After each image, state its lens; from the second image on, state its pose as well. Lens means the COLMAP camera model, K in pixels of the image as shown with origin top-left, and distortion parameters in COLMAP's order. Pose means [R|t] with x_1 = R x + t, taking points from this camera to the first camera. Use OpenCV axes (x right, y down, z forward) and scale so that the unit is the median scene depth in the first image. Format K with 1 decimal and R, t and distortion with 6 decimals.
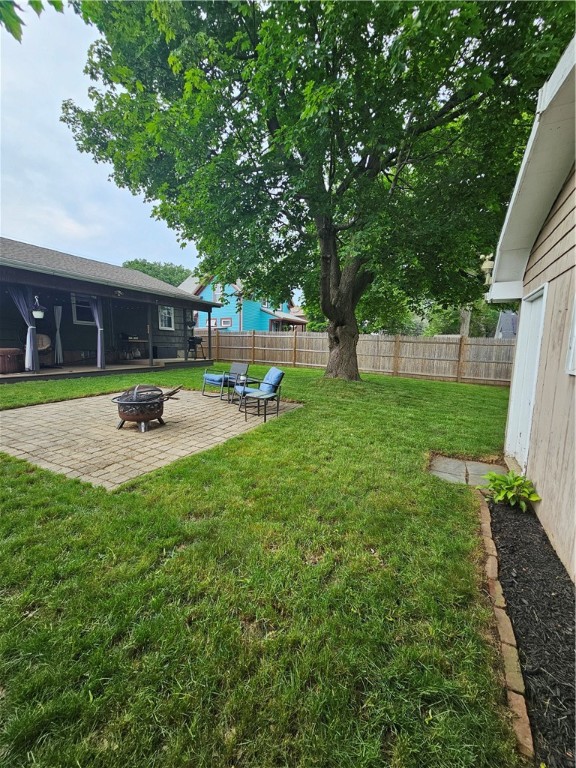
lens RADIAL K [[312.6, 0, 286.5], [0, 312.6, 382.9], [0, 0, 1]] dist [-0.000471, 0.000234]
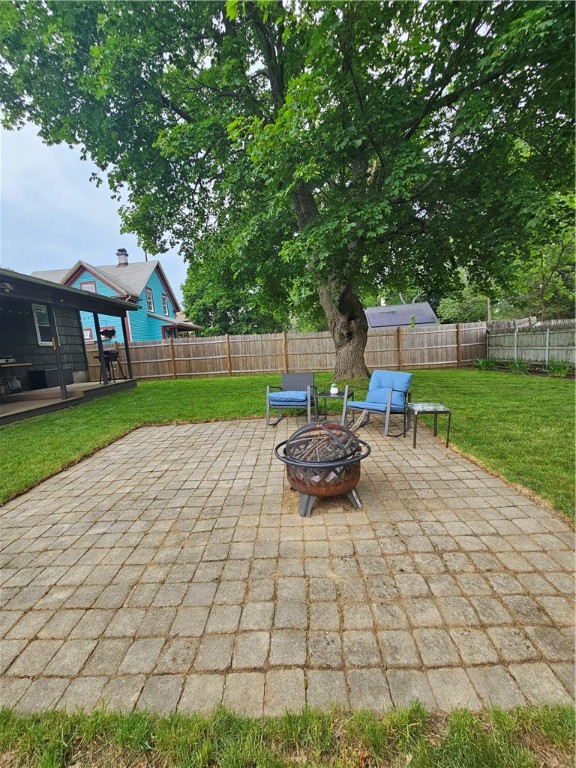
lens RADIAL K [[312.6, 0, 287.2], [0, 312.6, 384.5], [0, 0, 1]] dist [-0.000471, 0.000234]
pose [[0.898429, -0.135605, 0.417656, -0.247376], [0.139898, 0.989954, 0.020482, -0.027731], [-0.416238, 0.040028, 0.908374, 0.174165]]
